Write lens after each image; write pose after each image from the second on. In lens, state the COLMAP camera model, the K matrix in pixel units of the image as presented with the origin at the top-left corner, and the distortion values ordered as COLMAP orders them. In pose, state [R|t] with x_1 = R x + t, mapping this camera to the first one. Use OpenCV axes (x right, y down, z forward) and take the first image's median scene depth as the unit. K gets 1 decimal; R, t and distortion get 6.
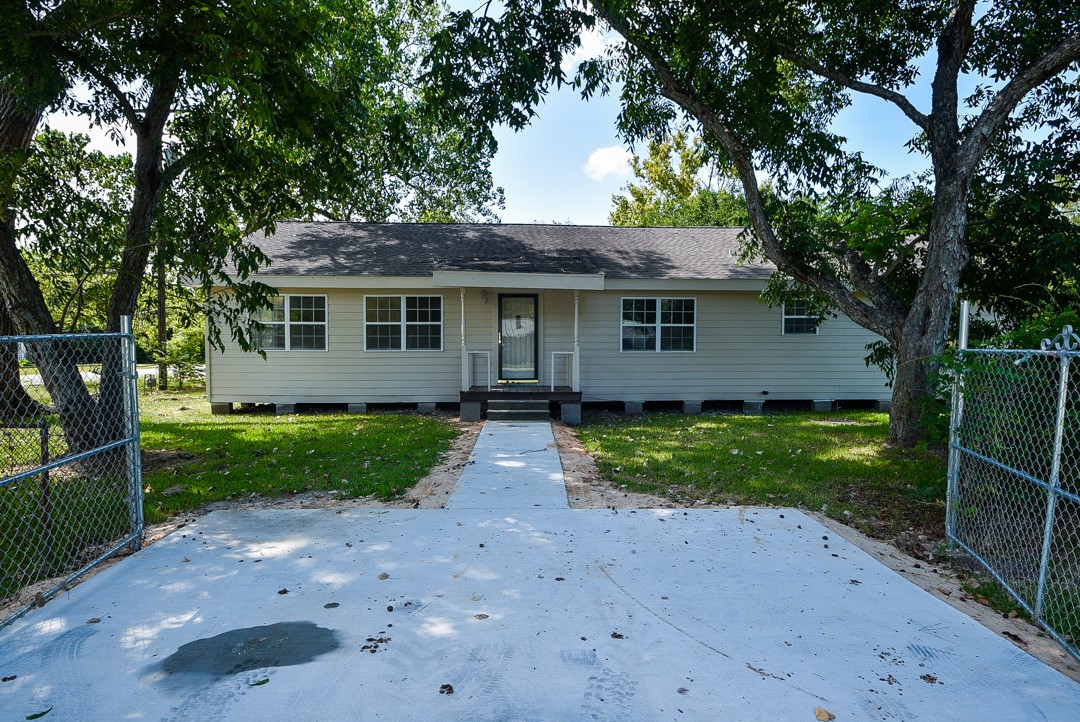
lens RADIAL K [[564.1, 0, 541.2], [0, 564.1, 362.6], [0, 0, 1]] dist [-0.000152, -0.000074]
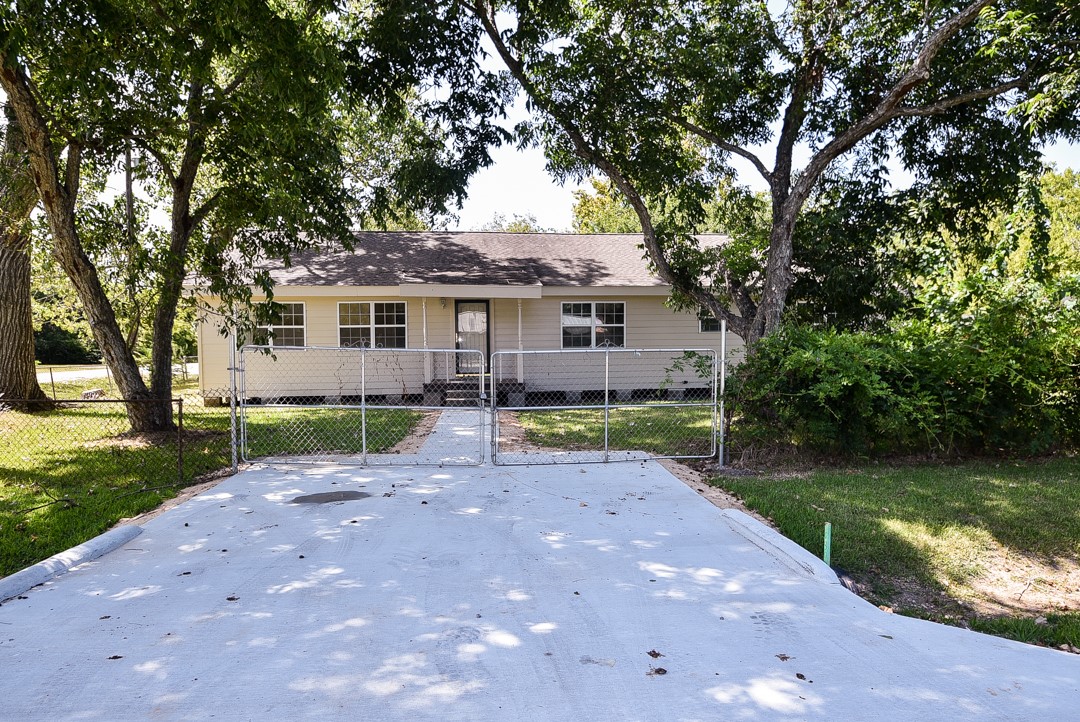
lens RADIAL K [[598.3, 0, 540.0], [0, 598.3, 361.0], [0, 0, 1]] dist [-0.000170, -0.000052]
pose [[0.998394, -0.011910, 0.055386, 0.030032], [0.011627, 0.999918, 0.005431, -0.000877], [-0.055446, -0.004779, 0.998450, -0.250885]]
